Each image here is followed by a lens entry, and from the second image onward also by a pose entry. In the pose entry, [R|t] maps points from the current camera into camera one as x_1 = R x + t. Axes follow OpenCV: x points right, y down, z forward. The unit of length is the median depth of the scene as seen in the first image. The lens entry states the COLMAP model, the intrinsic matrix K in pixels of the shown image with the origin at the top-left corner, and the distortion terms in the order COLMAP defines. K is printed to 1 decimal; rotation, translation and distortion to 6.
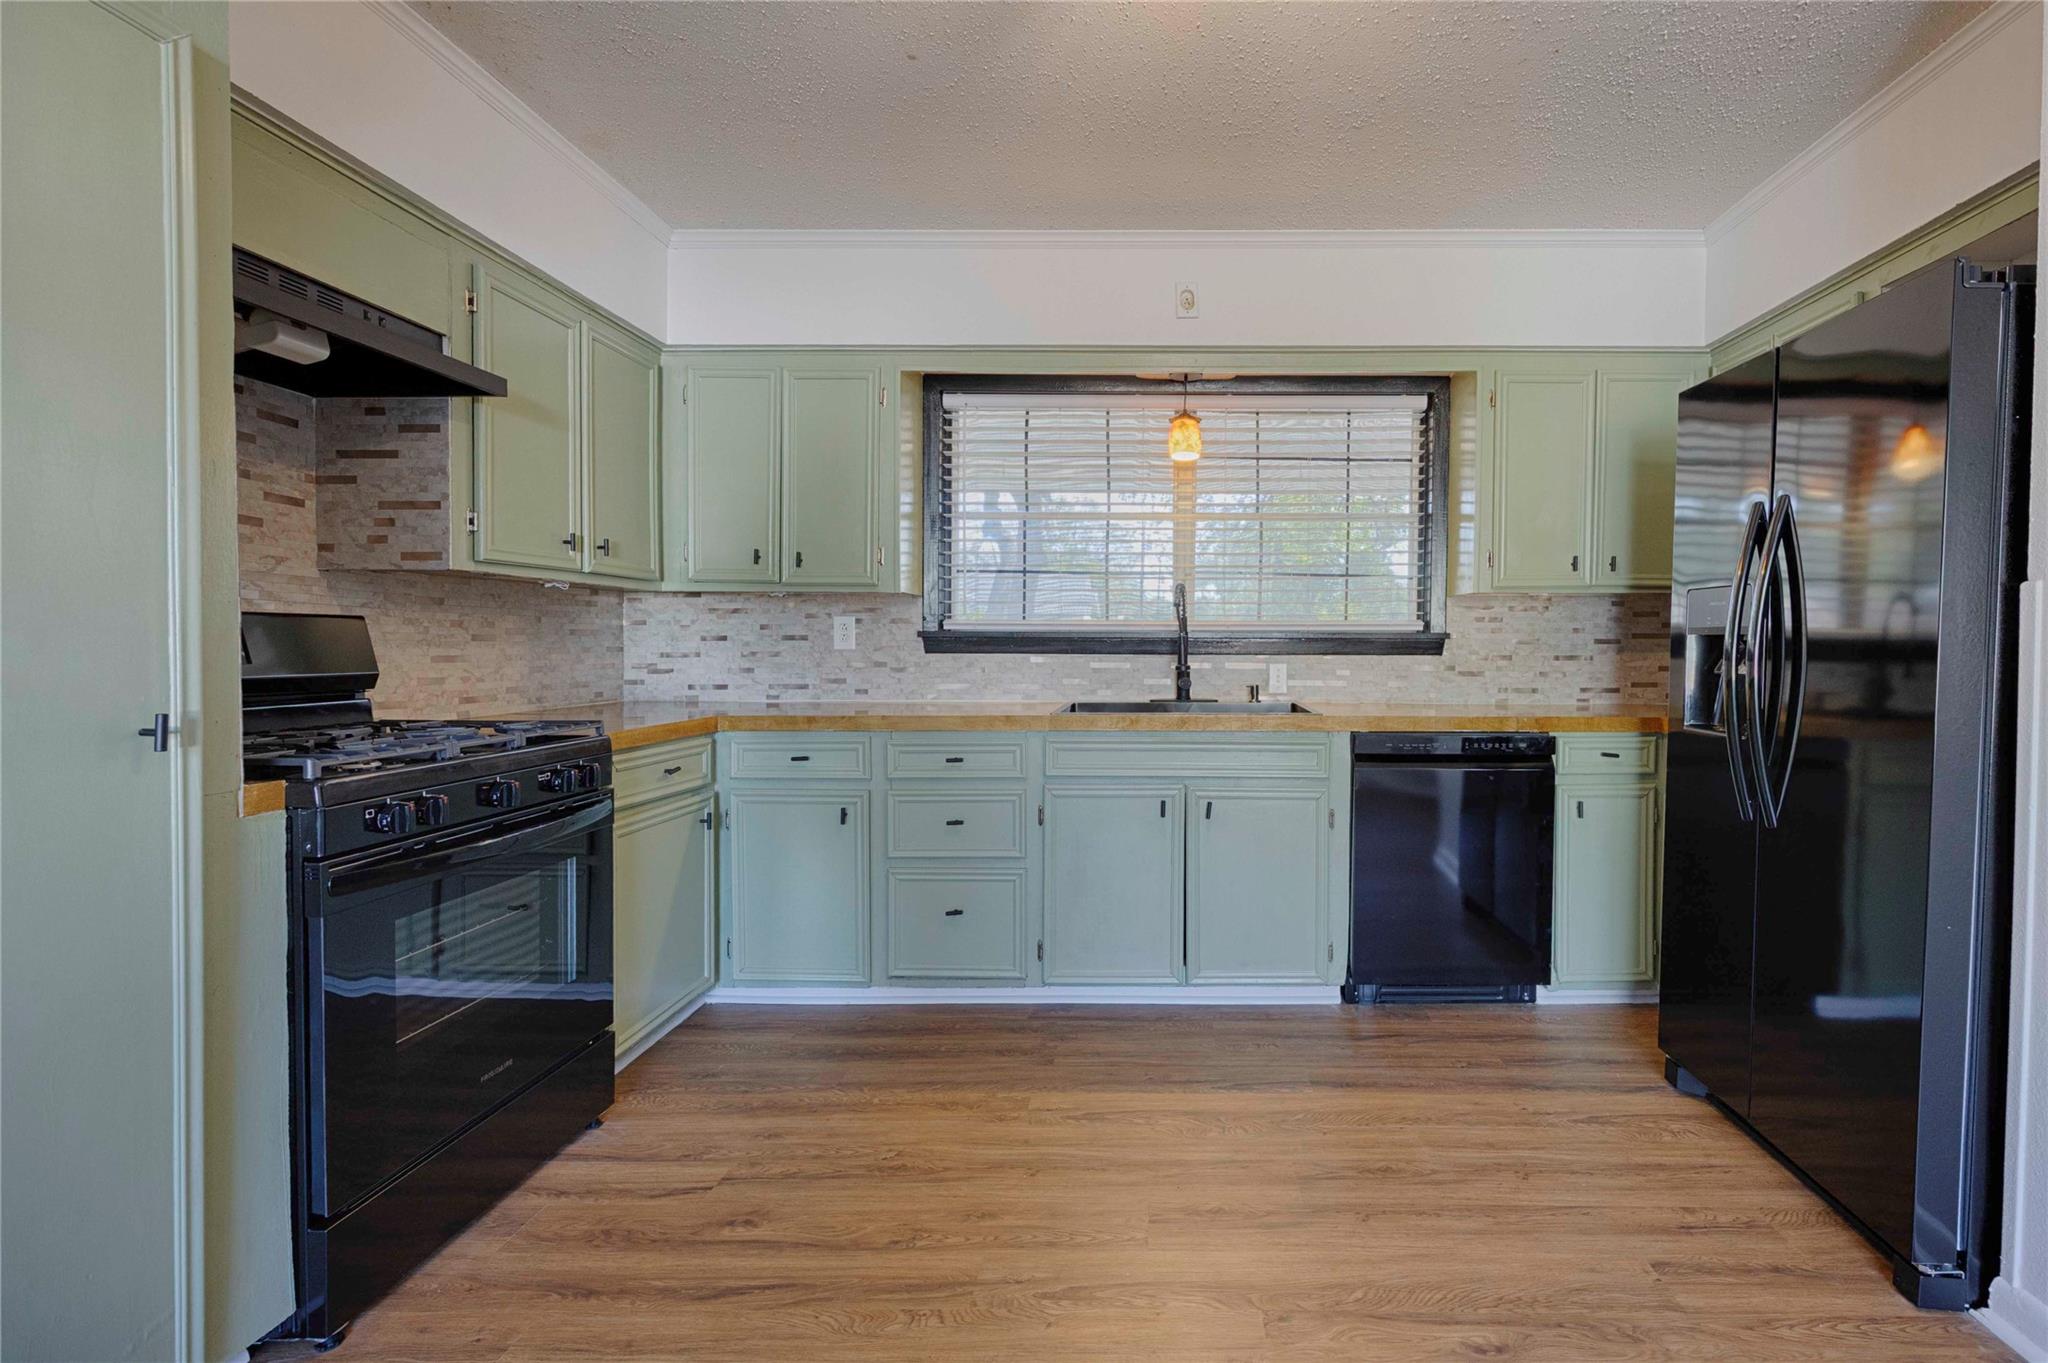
lens RADIAL K [[926.2, 0, 1182.1], [0, 926.2, 659.3], [0, 0, 1]] dist [-0.003463, 0.001506]
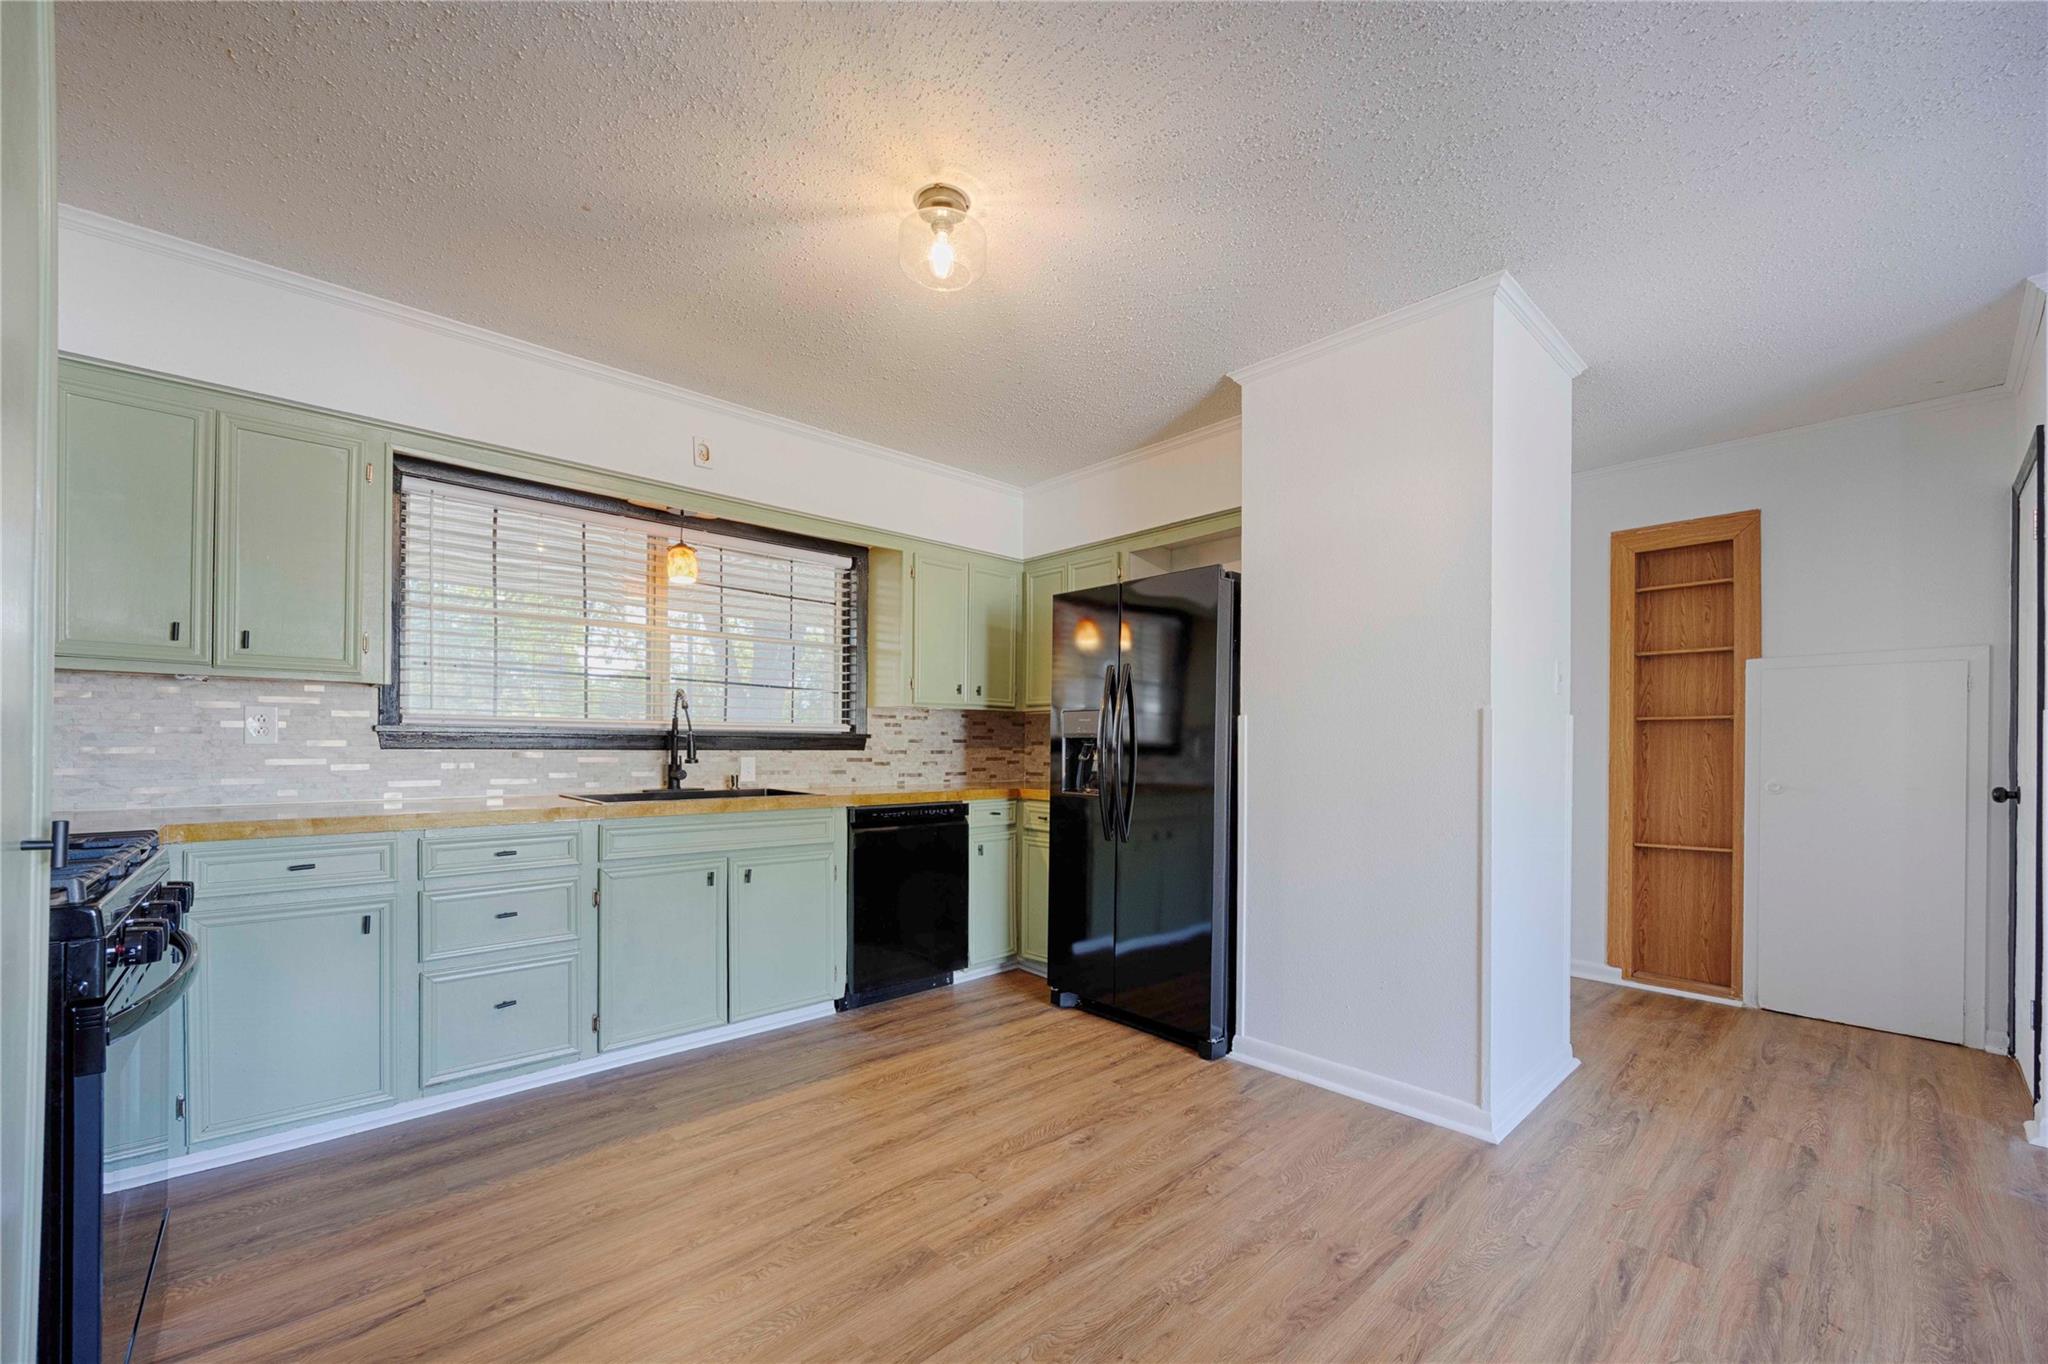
lens RADIAL K [[787.5, 0, 1035.7], [0, 787.5, 741.2], [0, 0, 1]] dist [-0.003706, 0.000310]
pose [[0.735586, 0.007176, 0.677393, -0.398680], [0.005065, 0.999858, -0.016092, 0.002366], [-0.677412, 0.015268, 0.735445, -0.030132]]
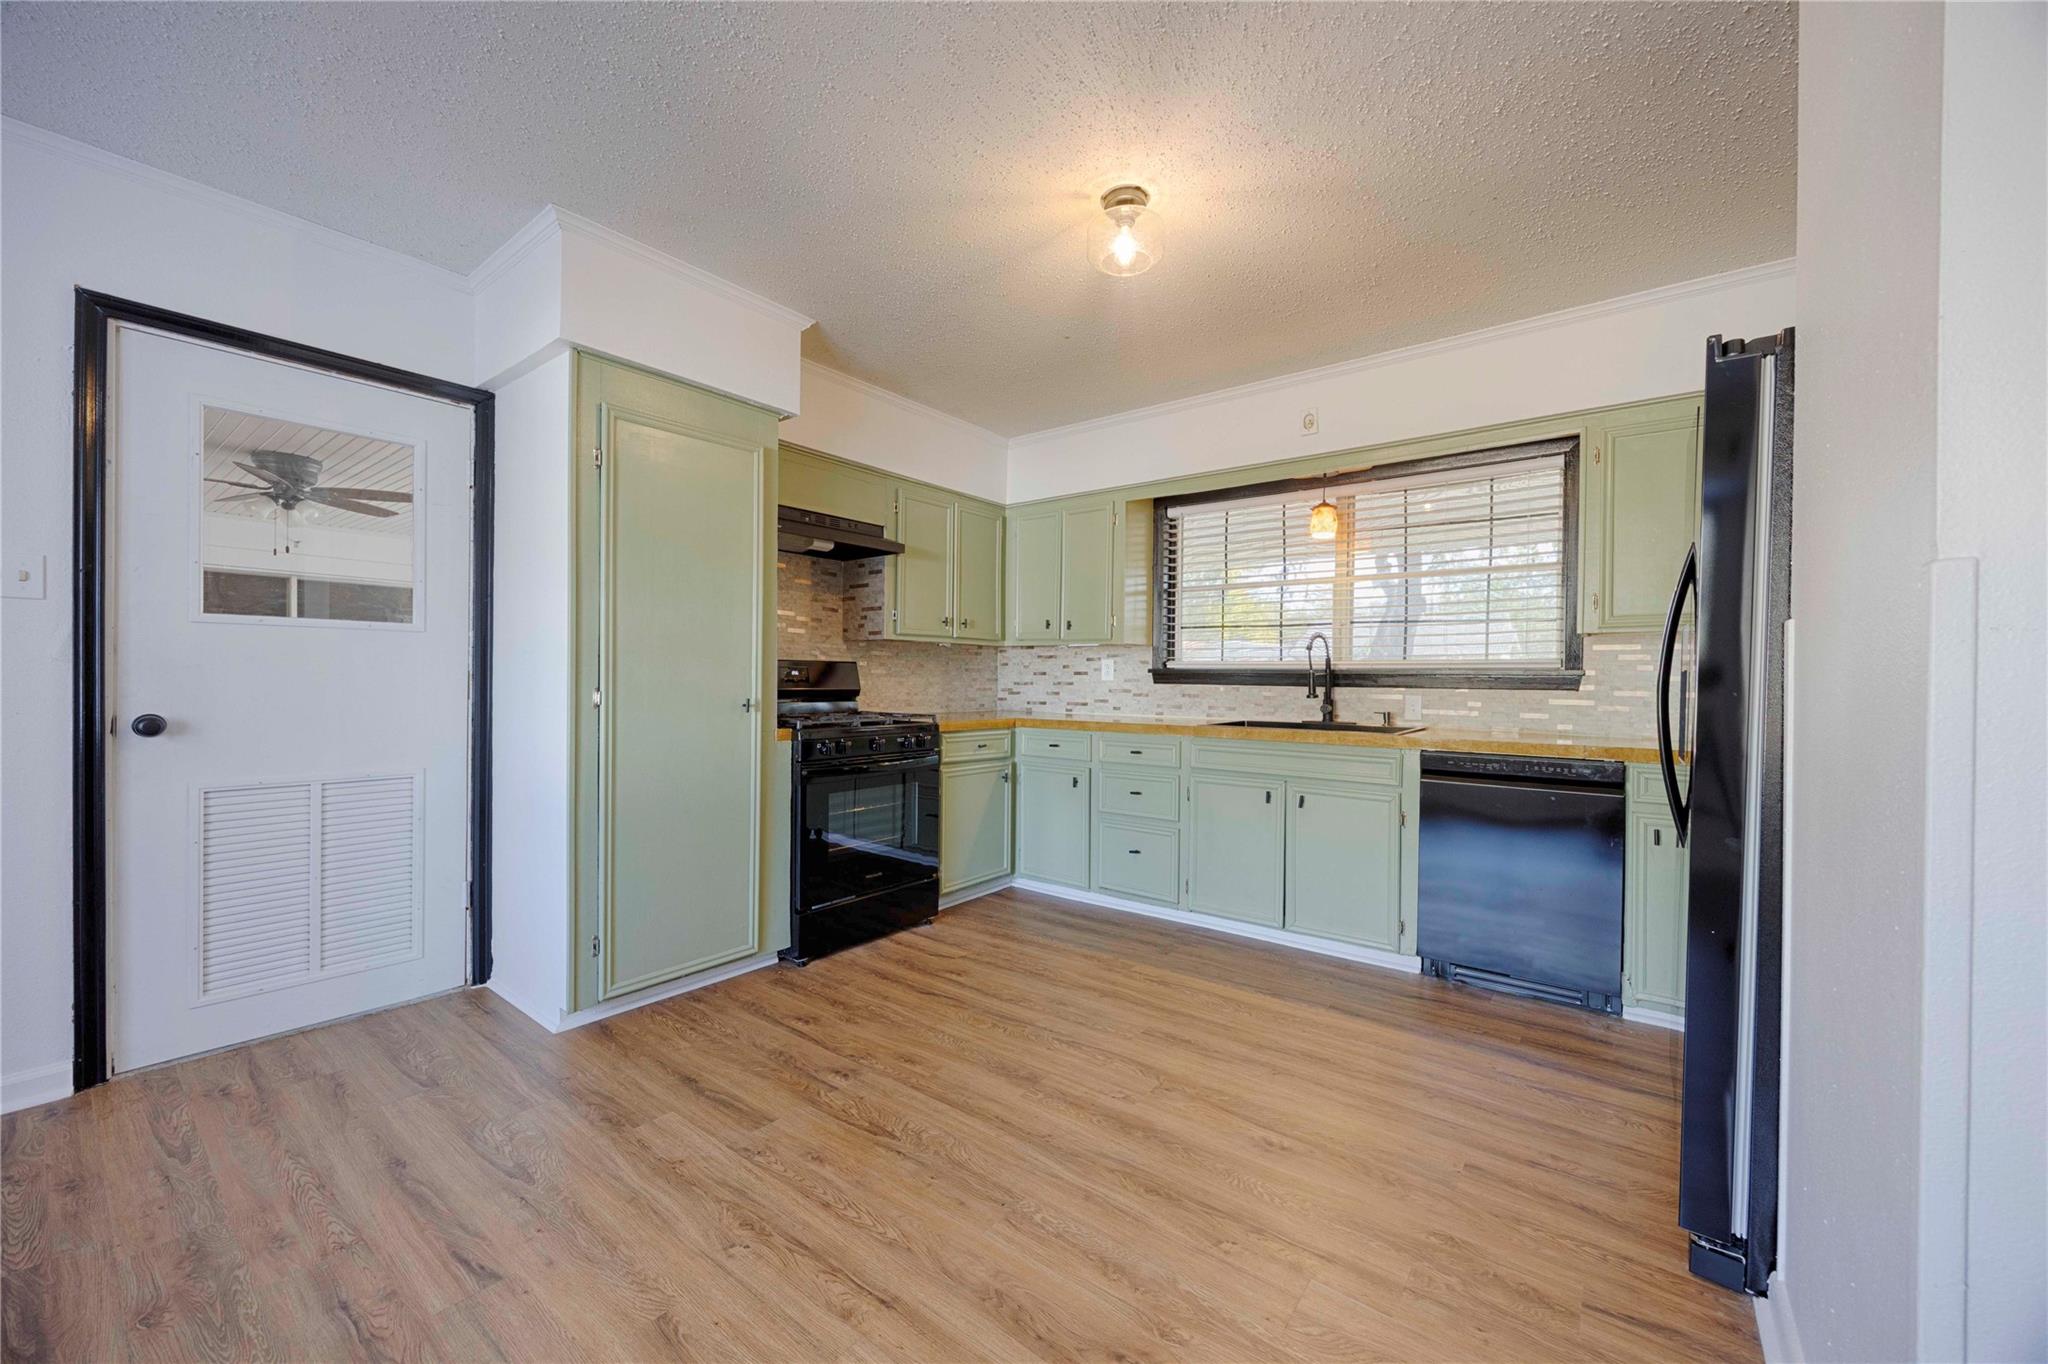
lens RADIAL K [[787.5, 0, 1050.4], [0, 787.5, 678.7], [0, 0, 1]] dist [-0.003706, 0.000310]
pose [[0.798925, 0.005981, -0.601401, 0.420241], [-0.017847, 0.999746, -0.013766, 0.006598], [0.601166, 0.021731, 0.798829, -0.133732]]
